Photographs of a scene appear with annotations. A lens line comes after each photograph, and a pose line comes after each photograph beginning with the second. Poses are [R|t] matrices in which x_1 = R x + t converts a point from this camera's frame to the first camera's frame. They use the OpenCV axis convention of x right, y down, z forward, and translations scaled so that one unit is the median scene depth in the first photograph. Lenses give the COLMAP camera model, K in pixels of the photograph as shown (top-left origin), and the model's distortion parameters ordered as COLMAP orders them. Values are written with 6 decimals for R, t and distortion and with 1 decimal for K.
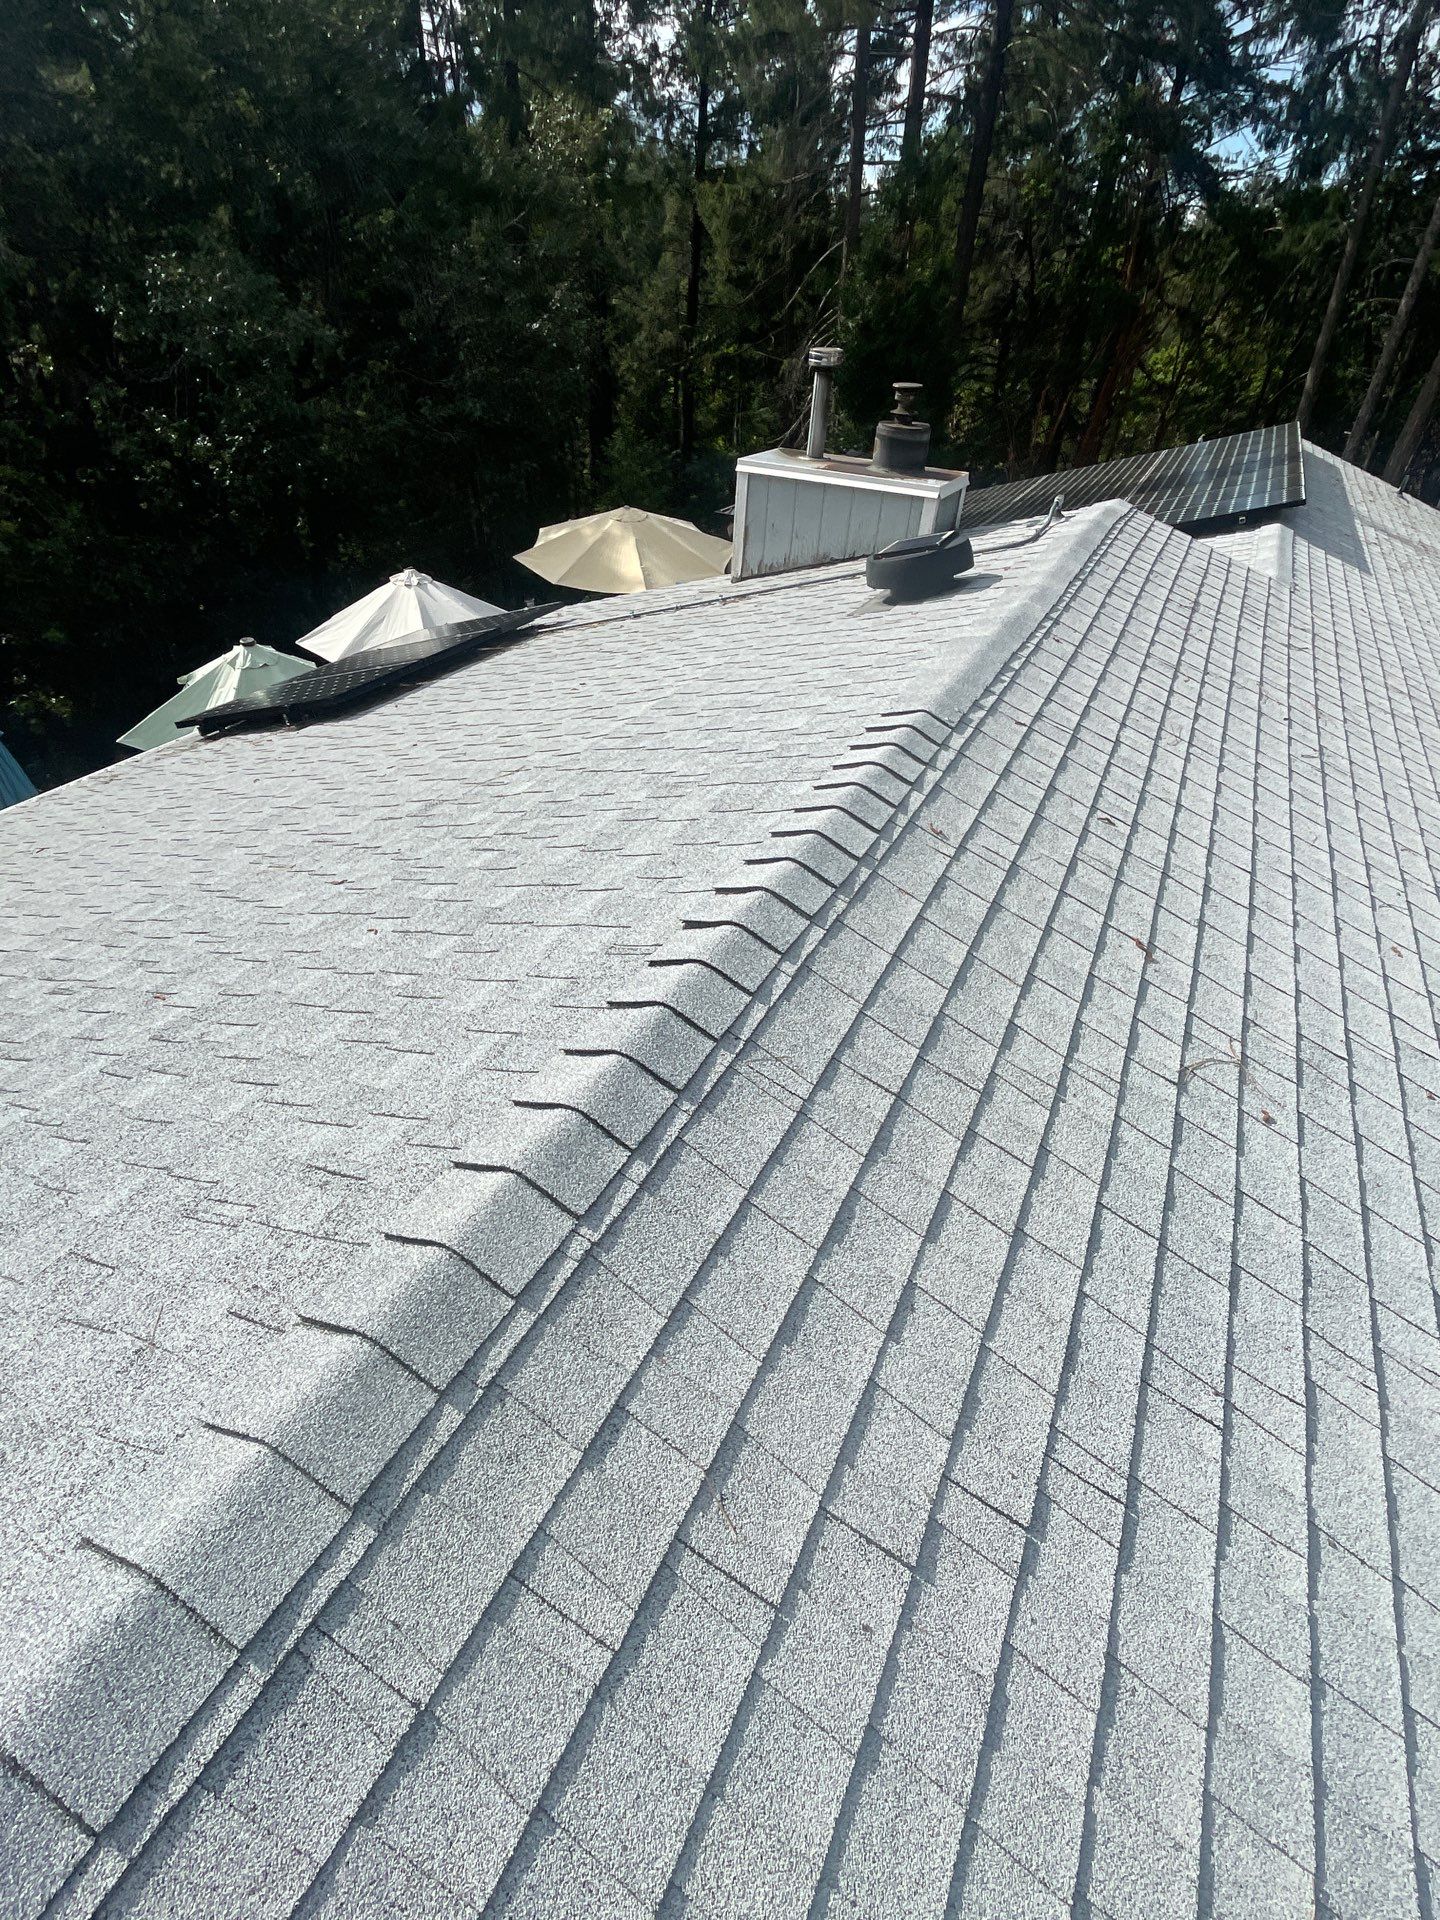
lens RADIAL K [[961.6, 0, 726.1], [0, 961.6, 959.9], [0, 0, 1]] dist [-0.000597, -0.001637]
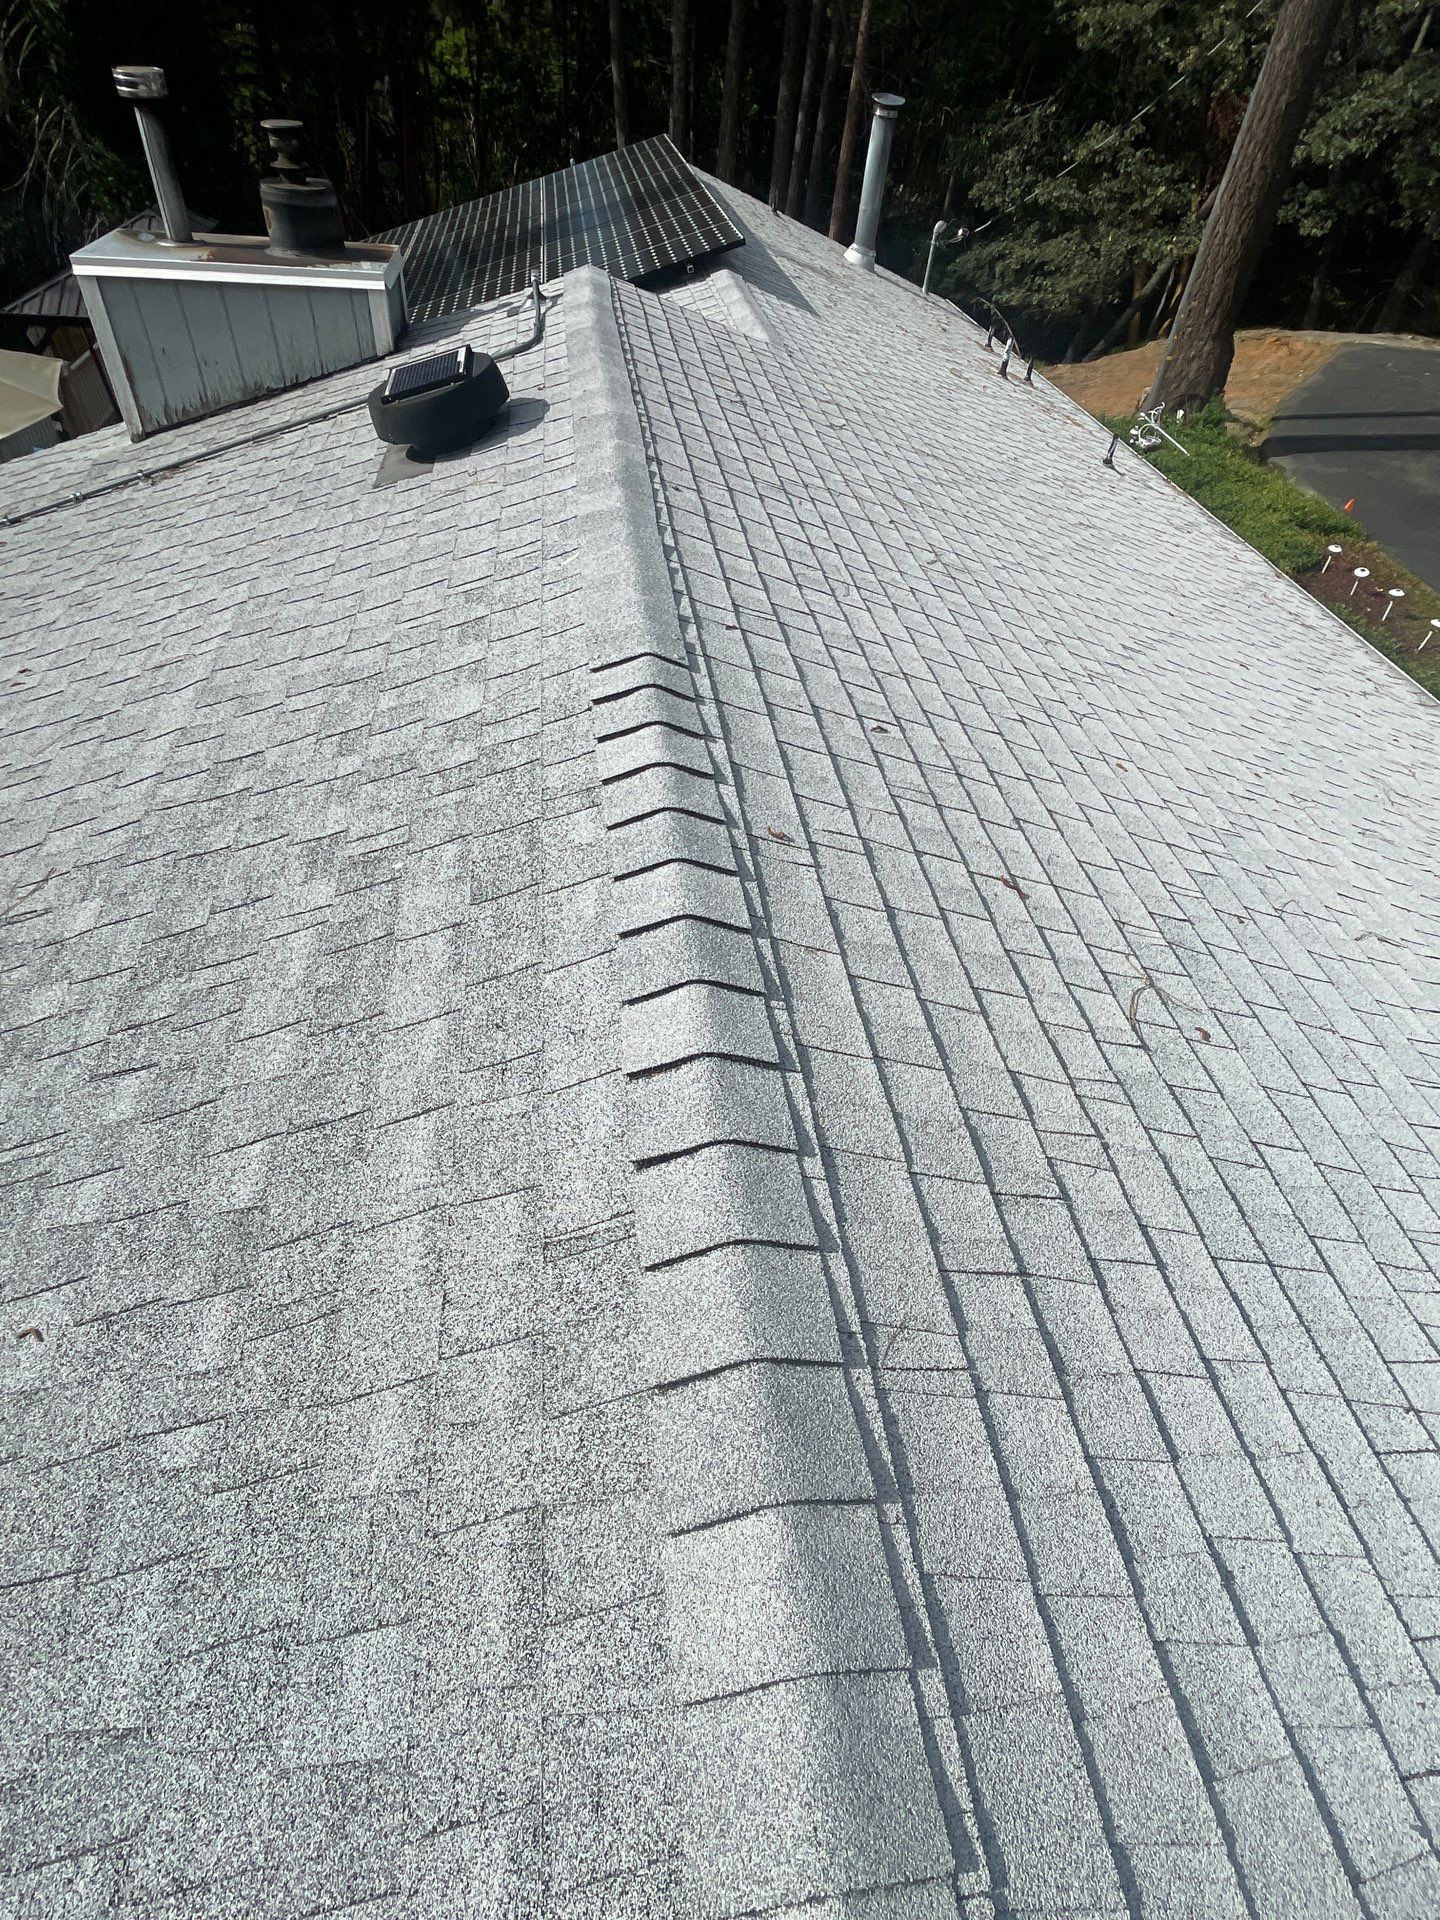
lens RADIAL K [[961.6, 0, 731.5], [0, 961.6, 962.0], [0, 0, 1]] dist [-0.000597, -0.001637]
pose [[0.833635, -0.386888, 0.394171, -0.162655], [0.299966, 0.916388, 0.265055, -0.264969], [-0.463760, -0.102722, 0.879986, 0.334196]]
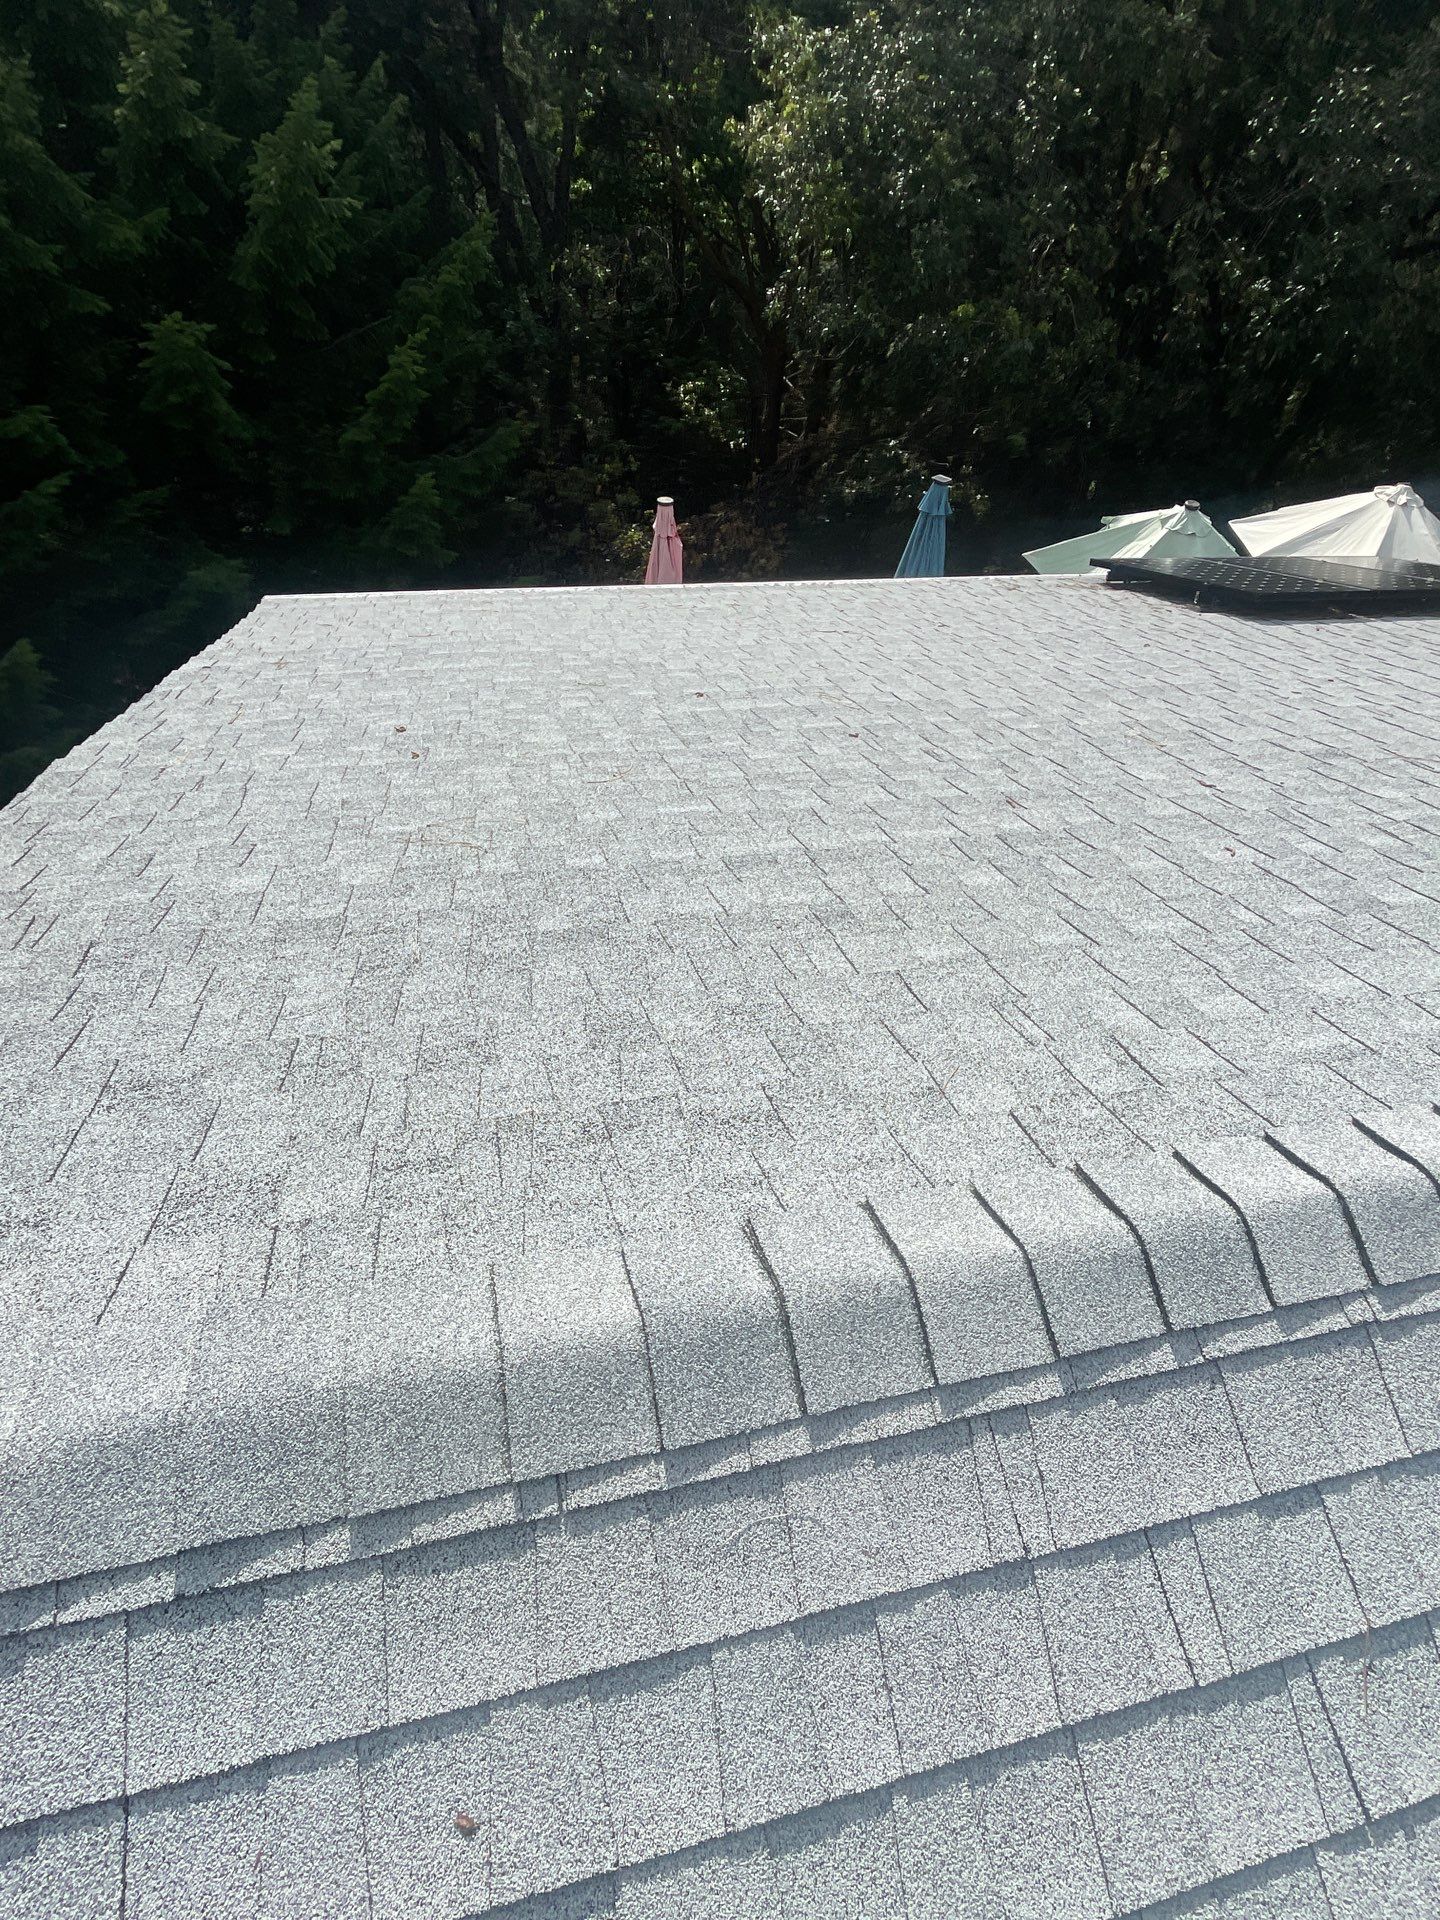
lens RADIAL K [[961.6, 0, 718.8], [0, 961.6, 959.6], [0, 0, 1]] dist [-0.000597, -0.001637]
pose [[0.637663, 0.566593, -0.521880, -0.139683], [-0.502932, 0.819385, 0.275076, 0.050528], [0.583477, 0.087064, 0.807449, -0.038655]]
